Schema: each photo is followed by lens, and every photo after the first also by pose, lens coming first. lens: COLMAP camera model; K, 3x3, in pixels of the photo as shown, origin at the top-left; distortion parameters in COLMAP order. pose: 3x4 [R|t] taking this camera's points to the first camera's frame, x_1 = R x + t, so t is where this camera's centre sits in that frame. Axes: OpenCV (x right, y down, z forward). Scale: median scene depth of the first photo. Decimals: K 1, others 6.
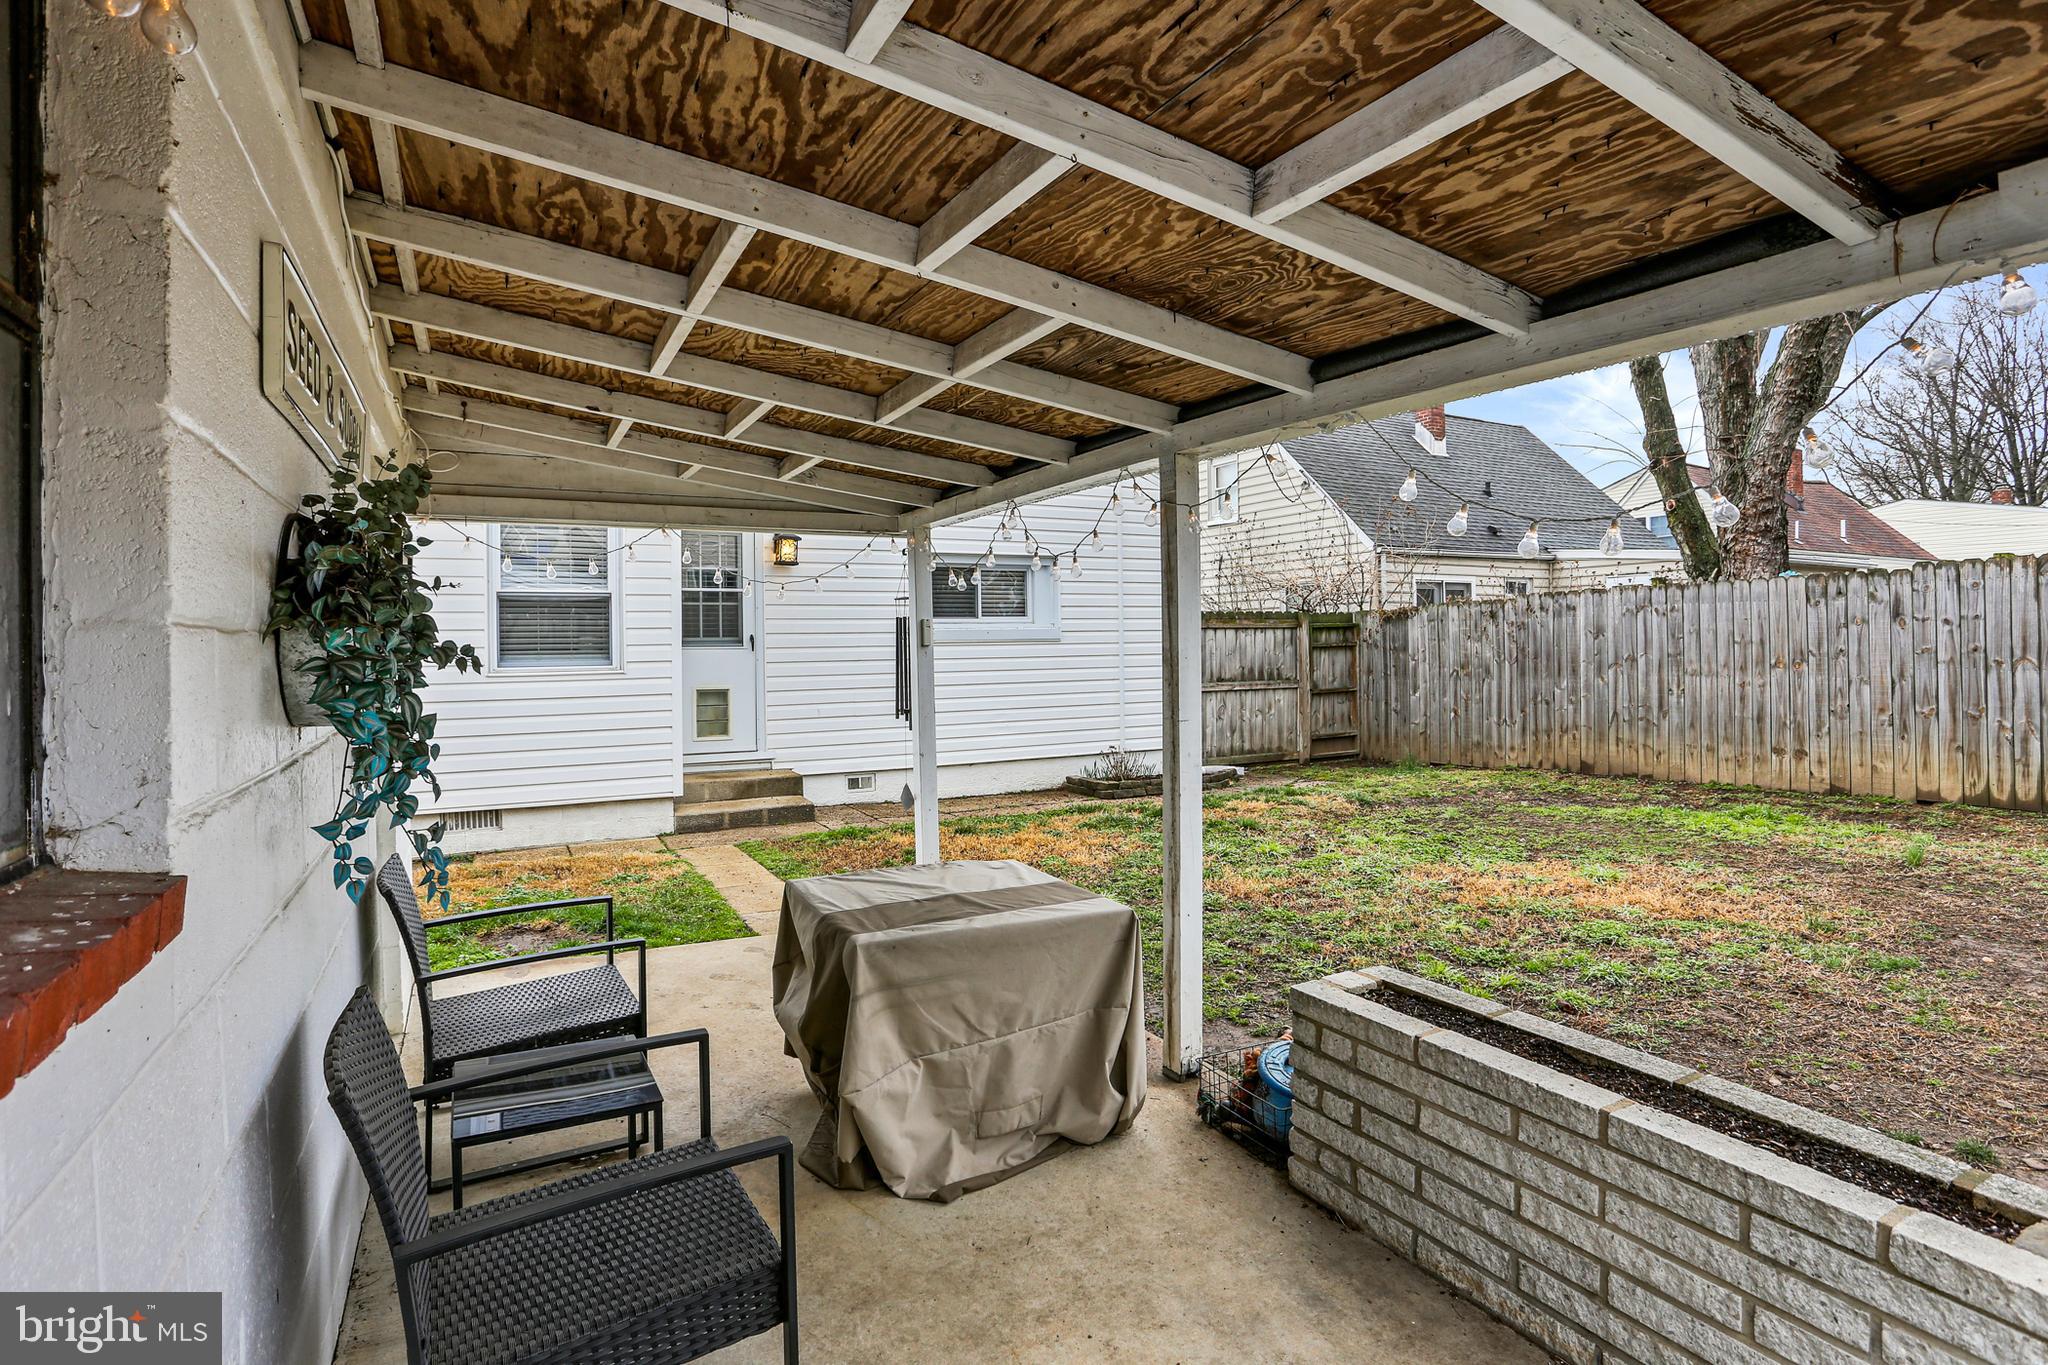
lens RADIAL K [[939.8, 0, 1037.1], [0, 939.8, 664.4], [0, 0, 1]] dist [-0.030691, 0.002327]
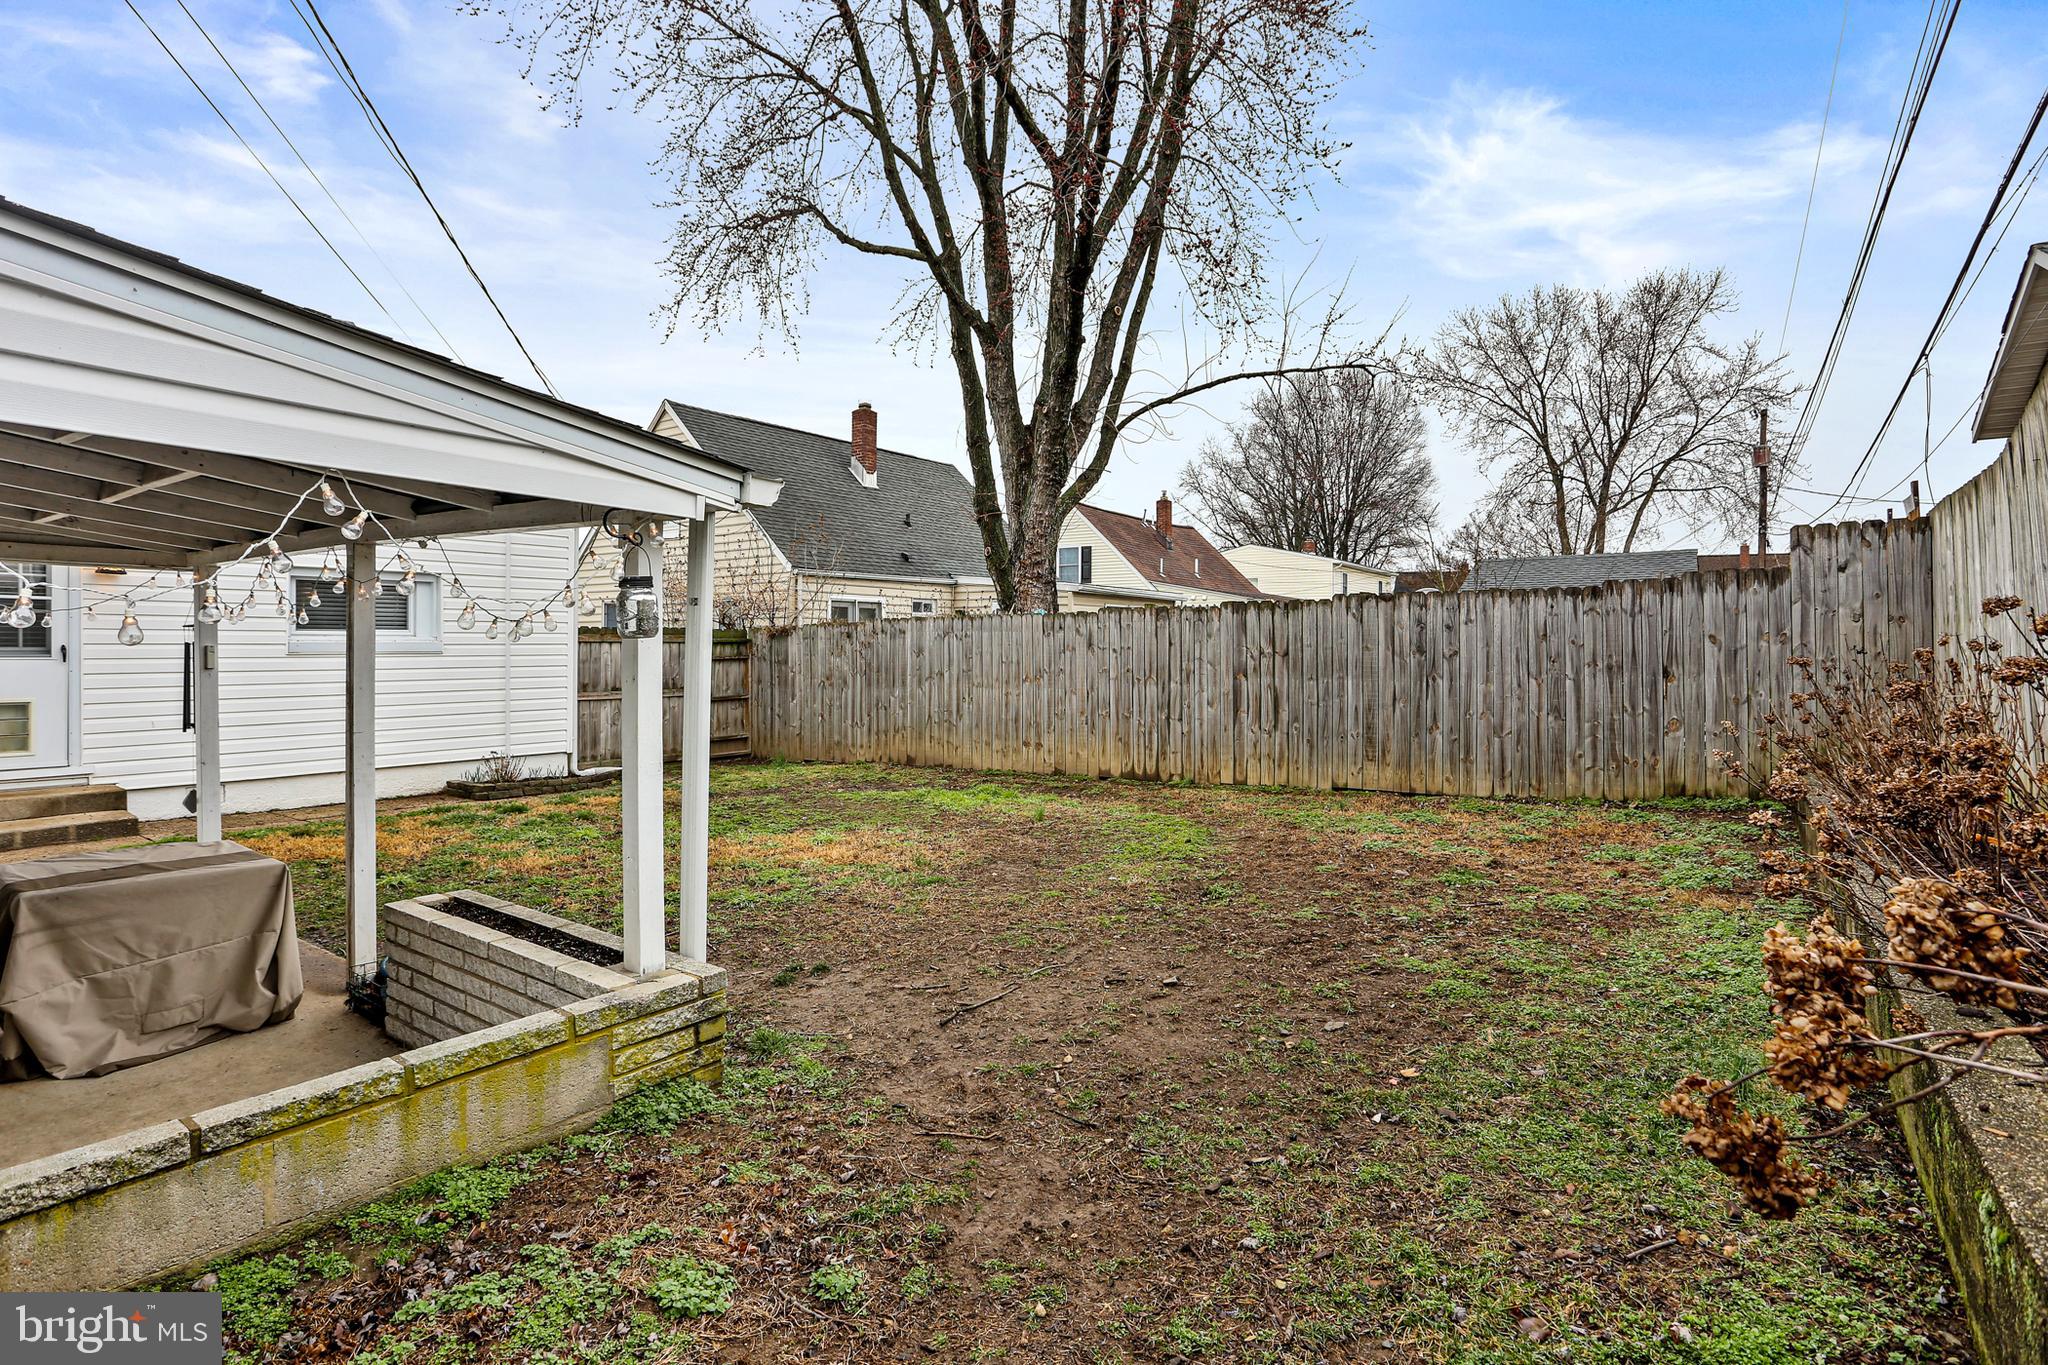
lens RADIAL K [[1020.4, 0, 1058.0], [0, 1020.4, 645.2], [0, 0, 1]] dist [-0.062533, 0.022561]
pose [[0.910108, 0.013688, 0.414145, 0.204461], [-0.007814, 0.999843, -0.015876, -0.023224], [-0.414297, 0.011212, 0.910073, -0.329196]]
